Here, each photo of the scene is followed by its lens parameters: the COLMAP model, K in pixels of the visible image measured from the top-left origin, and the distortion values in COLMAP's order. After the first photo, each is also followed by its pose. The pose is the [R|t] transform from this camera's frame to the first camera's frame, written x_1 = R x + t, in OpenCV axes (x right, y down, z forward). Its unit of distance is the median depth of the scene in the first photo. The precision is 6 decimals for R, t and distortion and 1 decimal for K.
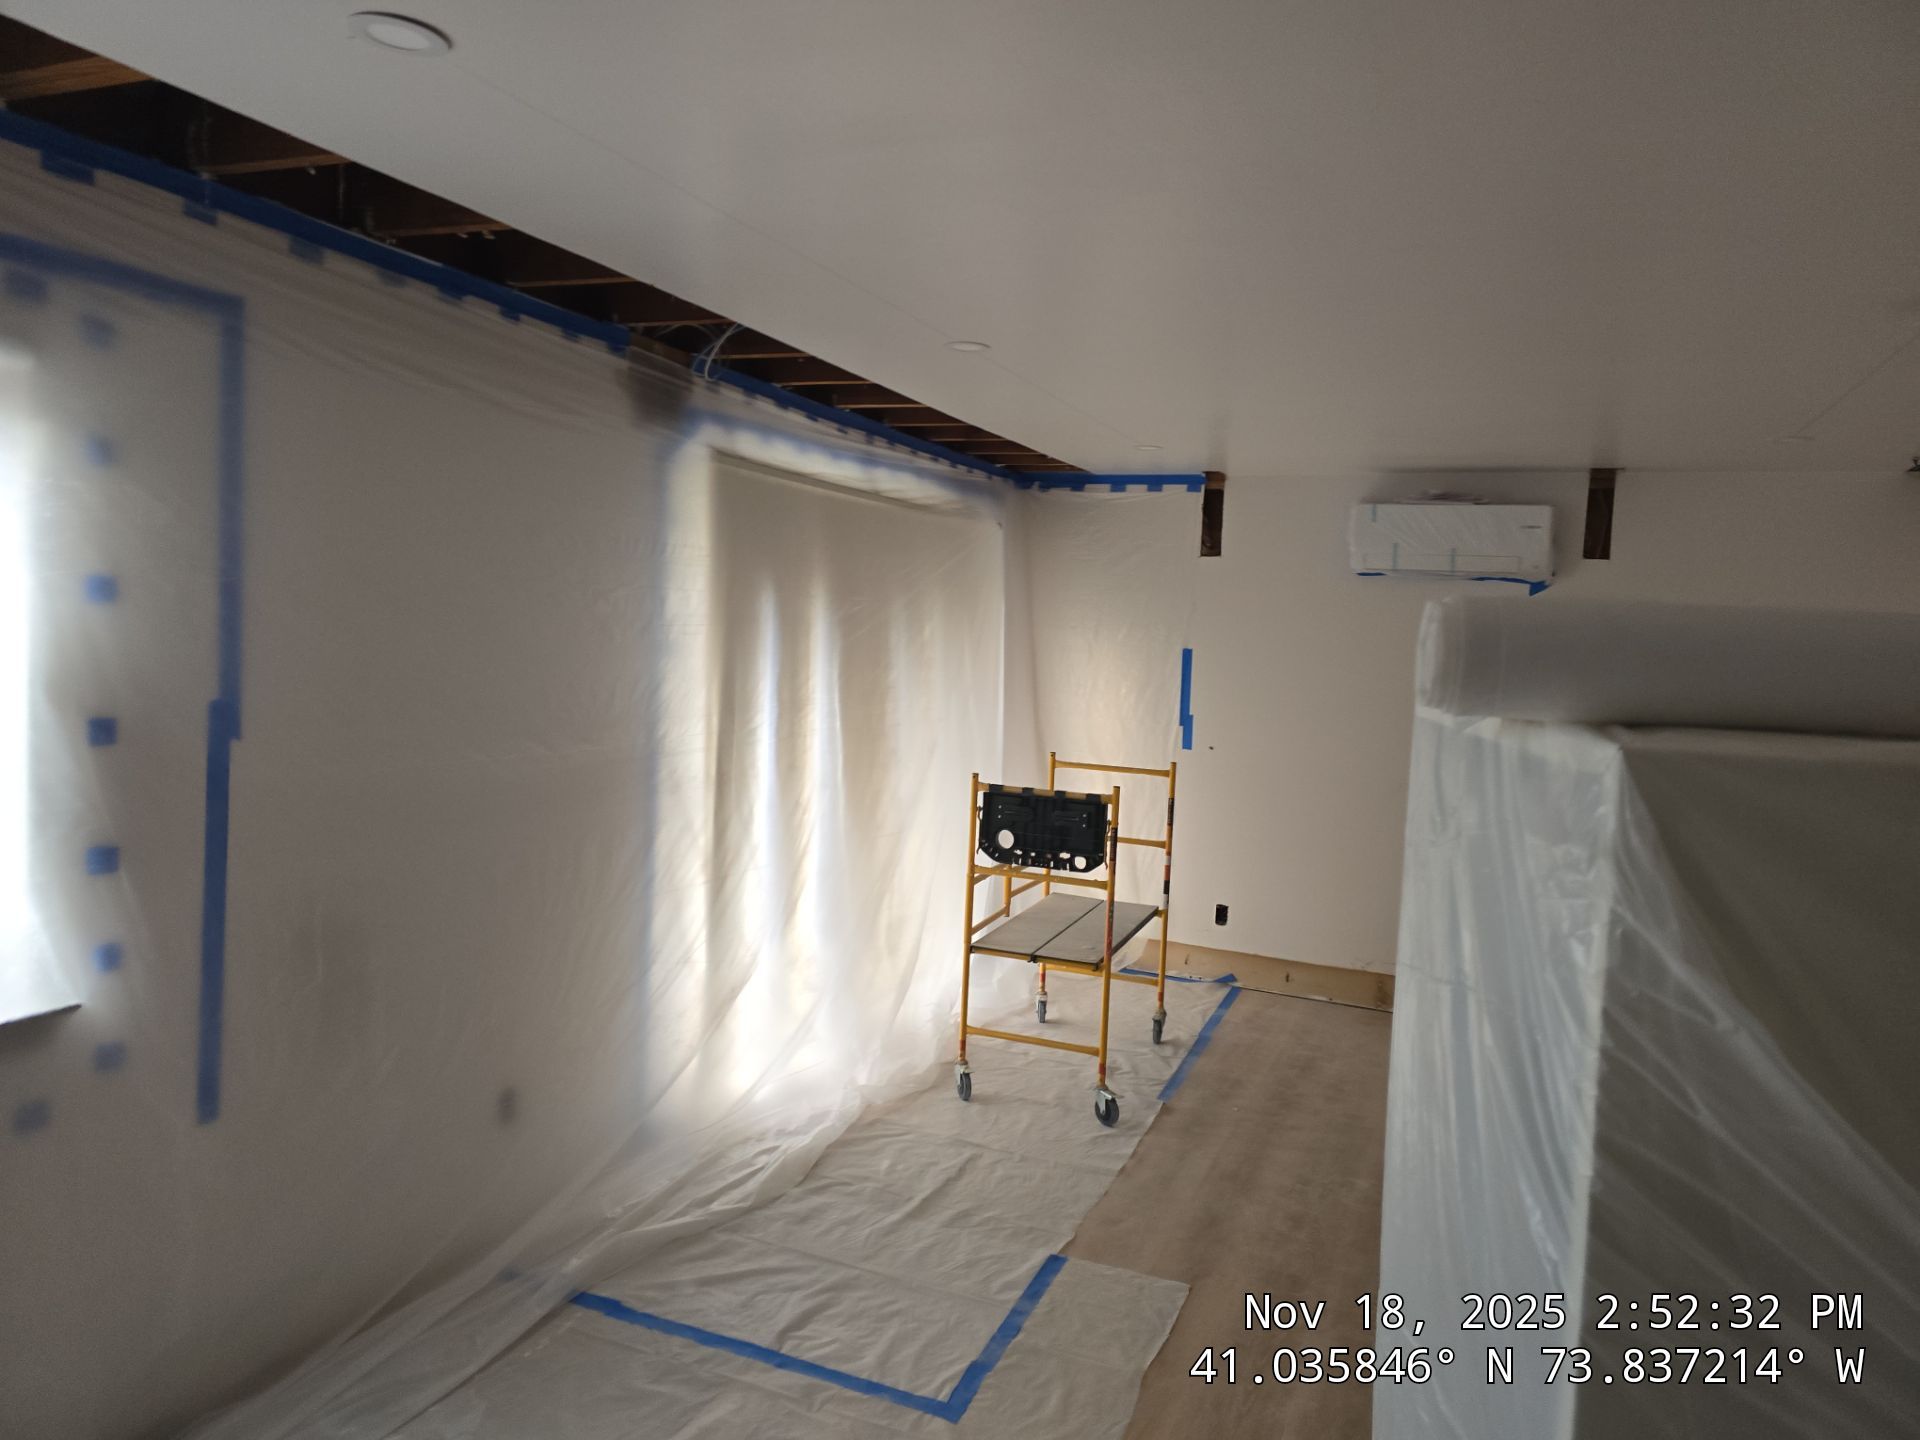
lens RADIAL K [[1252.9, 0, 960.0], [0, 1252.9, 720.0], [0, 0, 1]] dist [0.005255, -0.000508]
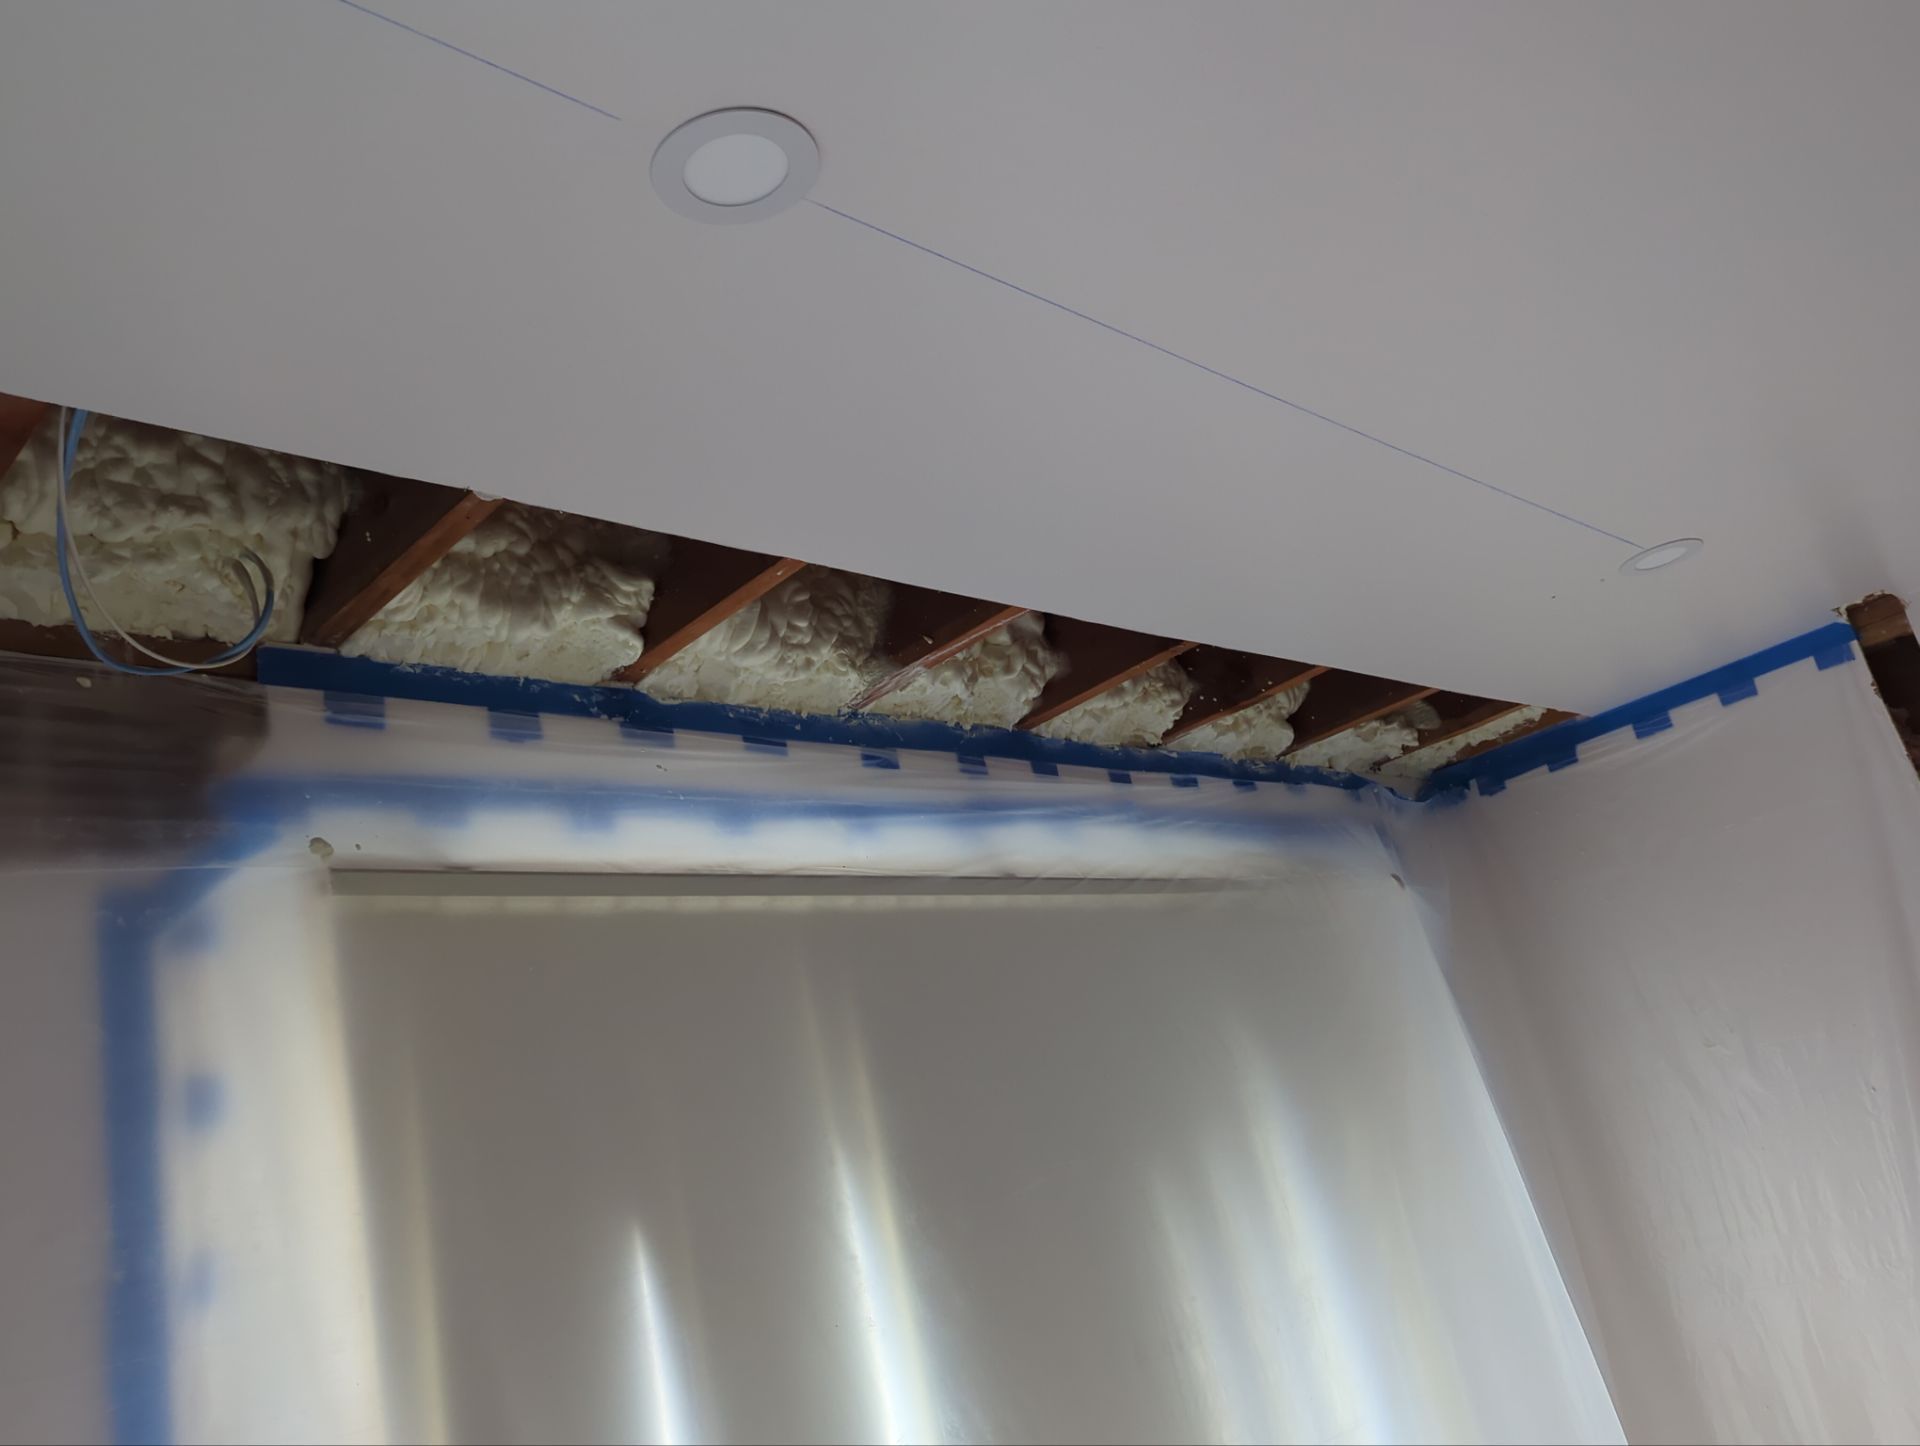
lens RADIAL K [[1541.2, 0, 960.0], [0, 1541.2, 723.0], [0, 0, 1]] dist [0.002501, 0.000273]
pose [[0.897579, -0.347765, -0.270944, 0.068946], [0.227213, 0.891601, -0.391691, -0.035840], [0.377790, 0.290012, 0.879299, 0.542048]]
